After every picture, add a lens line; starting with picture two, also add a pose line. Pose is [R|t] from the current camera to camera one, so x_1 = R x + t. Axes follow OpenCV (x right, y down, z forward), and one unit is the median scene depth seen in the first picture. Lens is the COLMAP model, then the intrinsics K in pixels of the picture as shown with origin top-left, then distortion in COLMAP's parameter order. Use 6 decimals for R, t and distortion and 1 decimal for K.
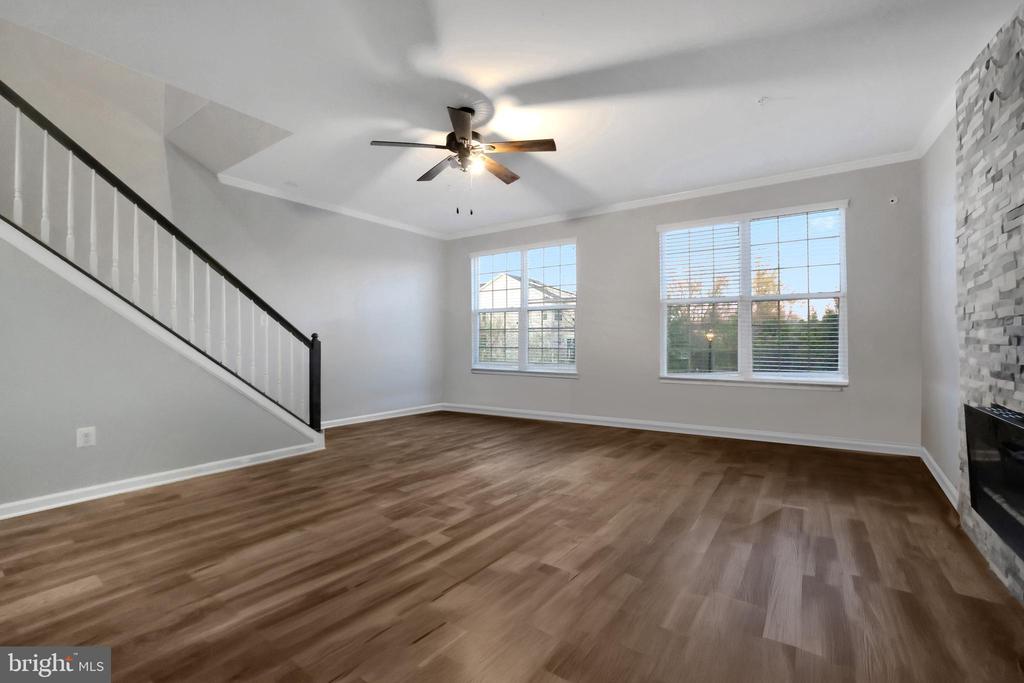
lens RADIAL K [[453.7, 0, 507.6], [0, 453.7, 338.9], [0, 0, 1]] dist [-0.012853, 0.002519]
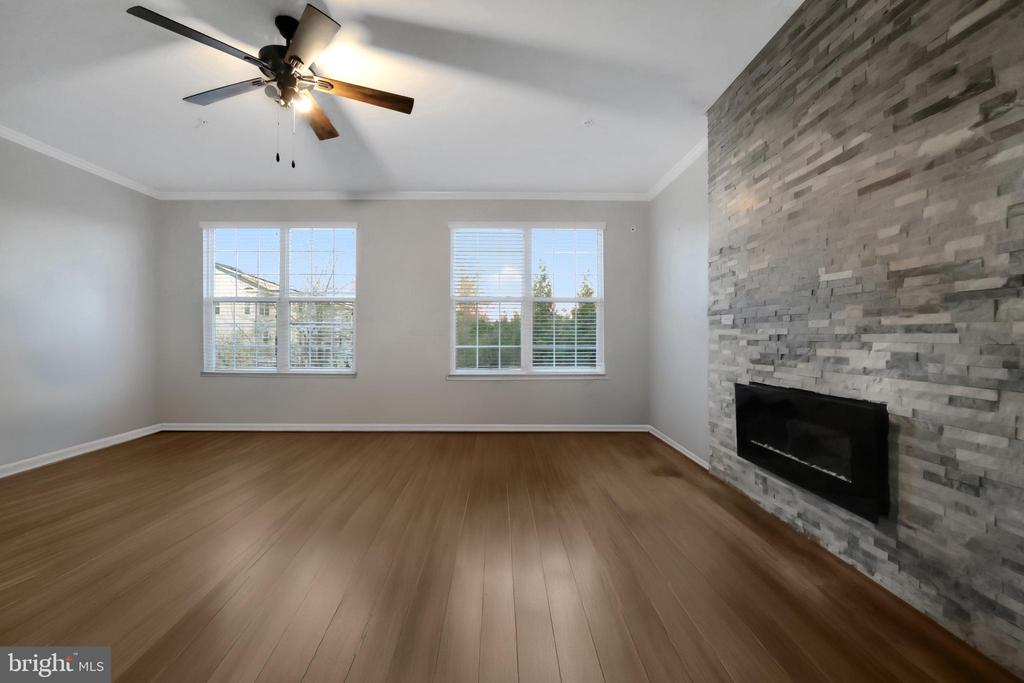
lens RADIAL K [[453.7, 0, 513.8], [0, 453.7, 337.8], [0, 0, 1]] dist [-0.012853, 0.002519]
pose [[0.795992, -0.004059, 0.605293, -0.163005], [0.002243, 0.999990, 0.003756, -0.000822], [-0.605303, -0.001632, 0.795994, 0.137975]]
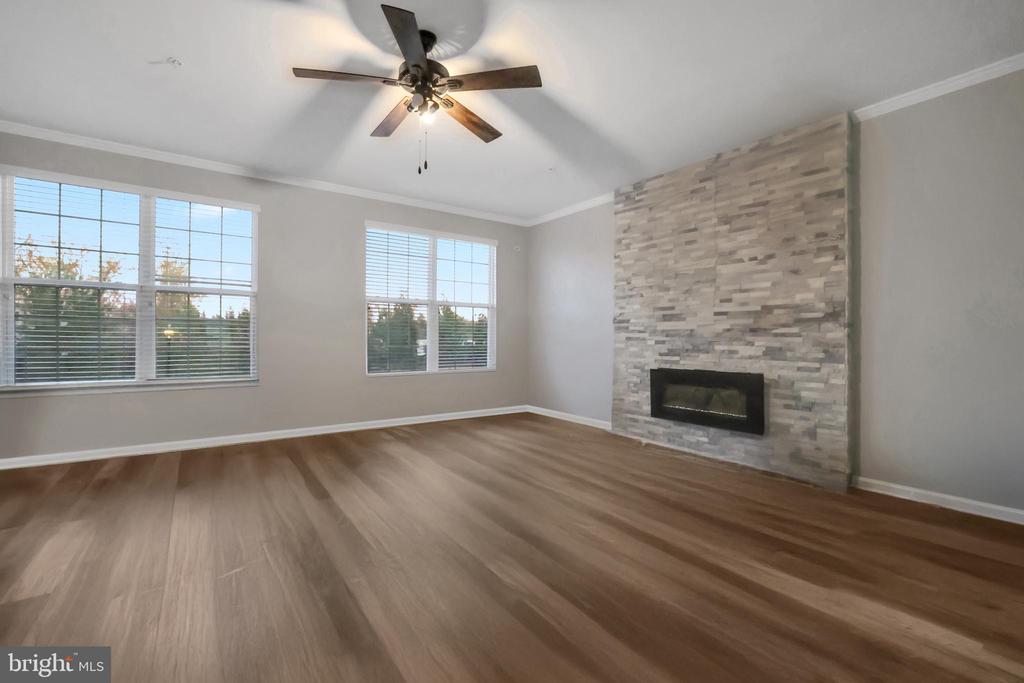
lens RADIAL K [[453.7, 0, 530.3], [0, 453.7, 335.9], [0, 0, 1]] dist [-0.012853, 0.002519]
pose [[0.307287, 0.003792, 0.951609, -0.508195], [-0.004515, 0.999987, -0.002527, -0.000716], [-0.951606, -0.003520, 0.307300, 0.388481]]
